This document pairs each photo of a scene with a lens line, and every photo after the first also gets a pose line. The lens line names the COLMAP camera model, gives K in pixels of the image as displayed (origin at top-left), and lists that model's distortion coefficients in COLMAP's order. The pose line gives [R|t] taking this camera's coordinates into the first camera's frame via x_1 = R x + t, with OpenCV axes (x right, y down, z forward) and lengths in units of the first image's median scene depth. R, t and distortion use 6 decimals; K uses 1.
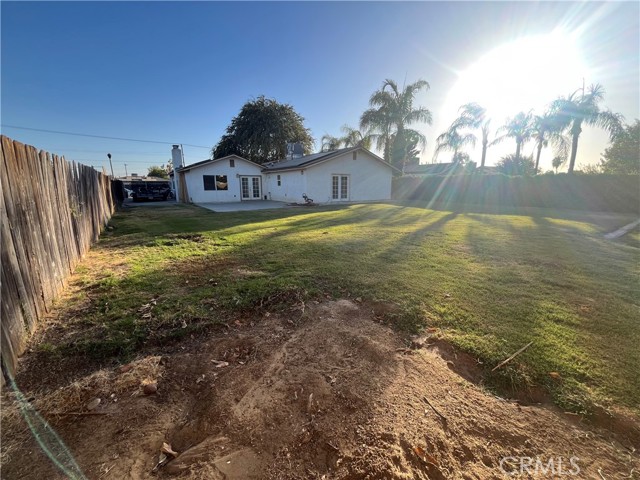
lens RADIAL K [[258.5, 0, 316.8], [0, 258.5, 238.2], [0, 0, 1]] dist [-0.003617, -0.000149]
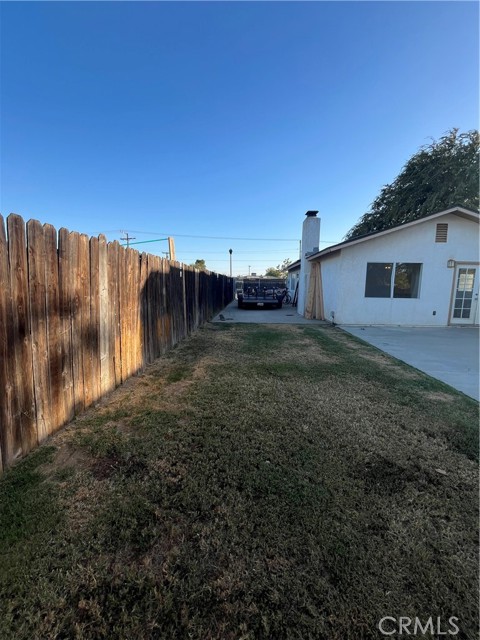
lens RADIAL K [[258.5, 0, 242.4], [0, 258.5, 319.0], [0, 0, 1]] dist [-0.003617, -0.000149]
pose [[0.793227, 0.097954, -0.600996, -0.301057], [-0.142120, 0.989500, -0.026303, -0.097498], [0.592109, 0.106278, 0.798819, 0.483136]]
